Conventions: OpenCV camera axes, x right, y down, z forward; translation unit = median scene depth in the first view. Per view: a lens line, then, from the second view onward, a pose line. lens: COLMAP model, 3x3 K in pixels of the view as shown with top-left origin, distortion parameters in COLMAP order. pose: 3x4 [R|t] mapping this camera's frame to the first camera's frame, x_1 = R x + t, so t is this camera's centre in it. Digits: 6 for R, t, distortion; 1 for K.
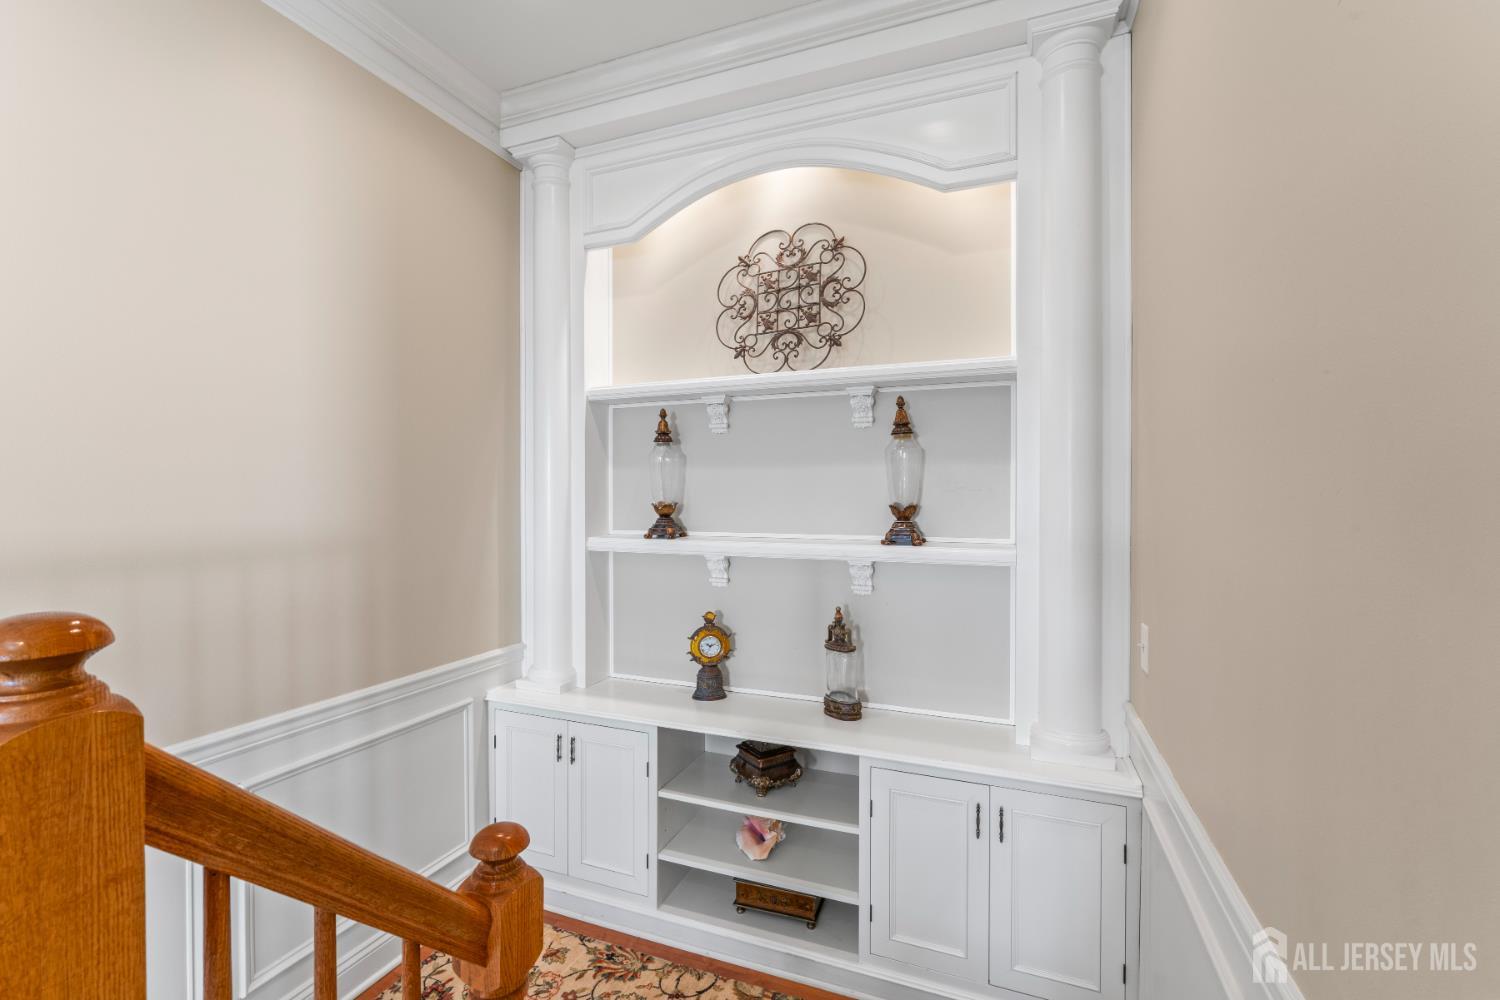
lens RADIAL K [[658.8, 0, 747.4], [0, 658.8, 504.7], [0, 0, 1]] dist [-0.001419, 0.000277]
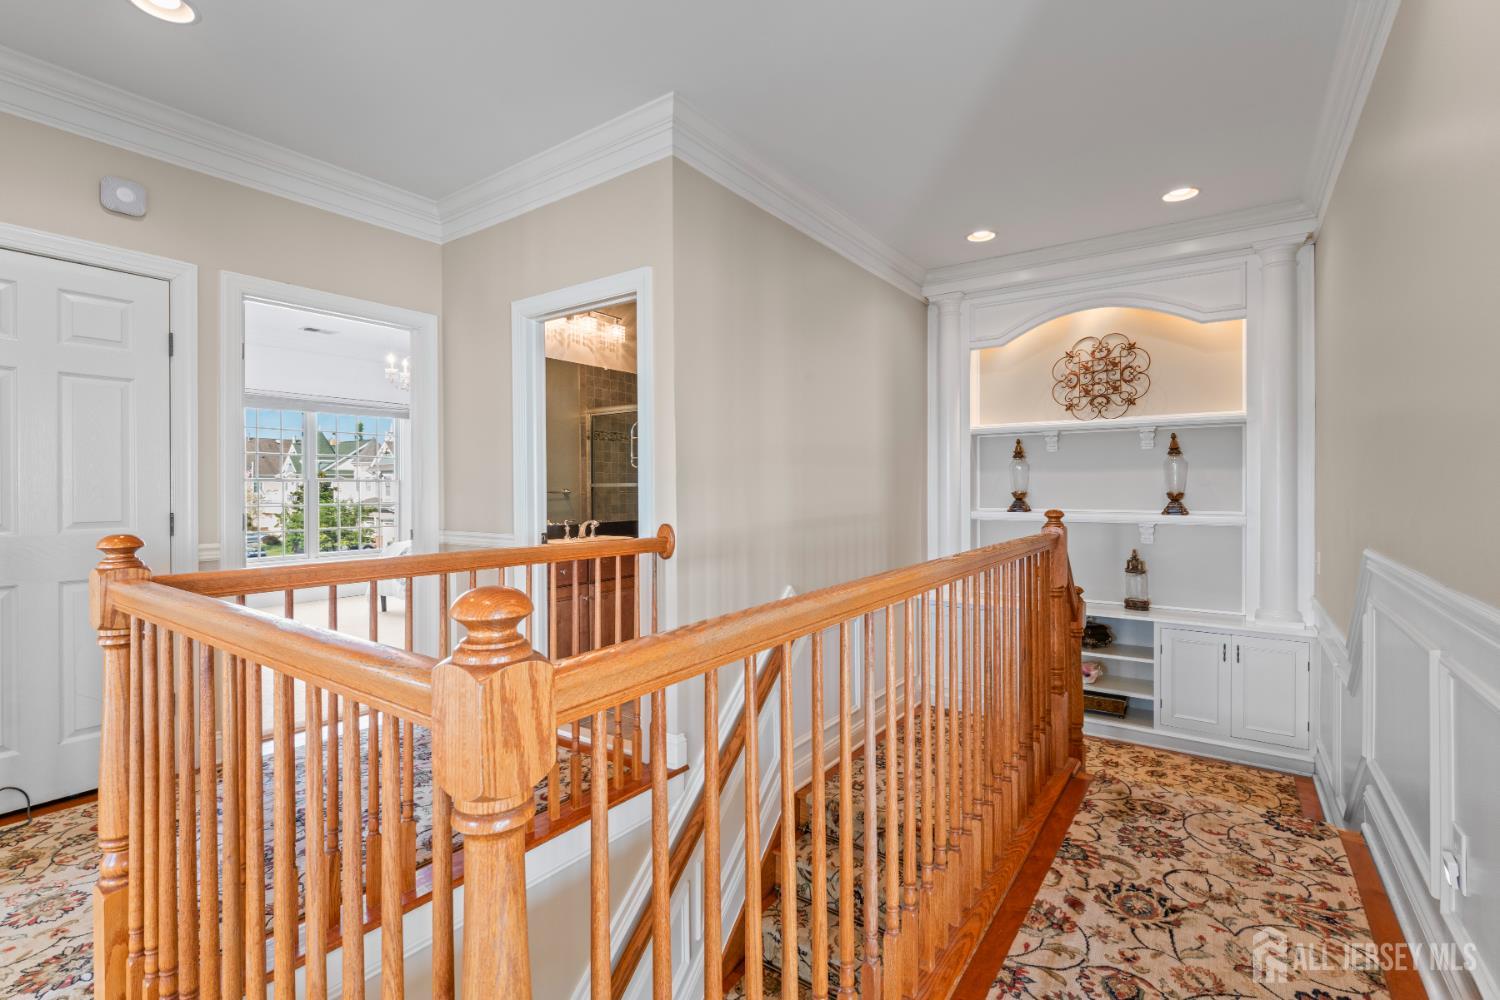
lens RADIAL K [[682.9, 0, 755.8], [0, 682.9, 493.4], [0, 0, 1]] dist [0.001437, 0.000192]
pose [[0.973491, -0.002980, -0.228707, -0.431148], [0.003501, 0.999992, 0.001873, -0.005142], [0.228700, -0.002624, 0.973494, -1.033901]]
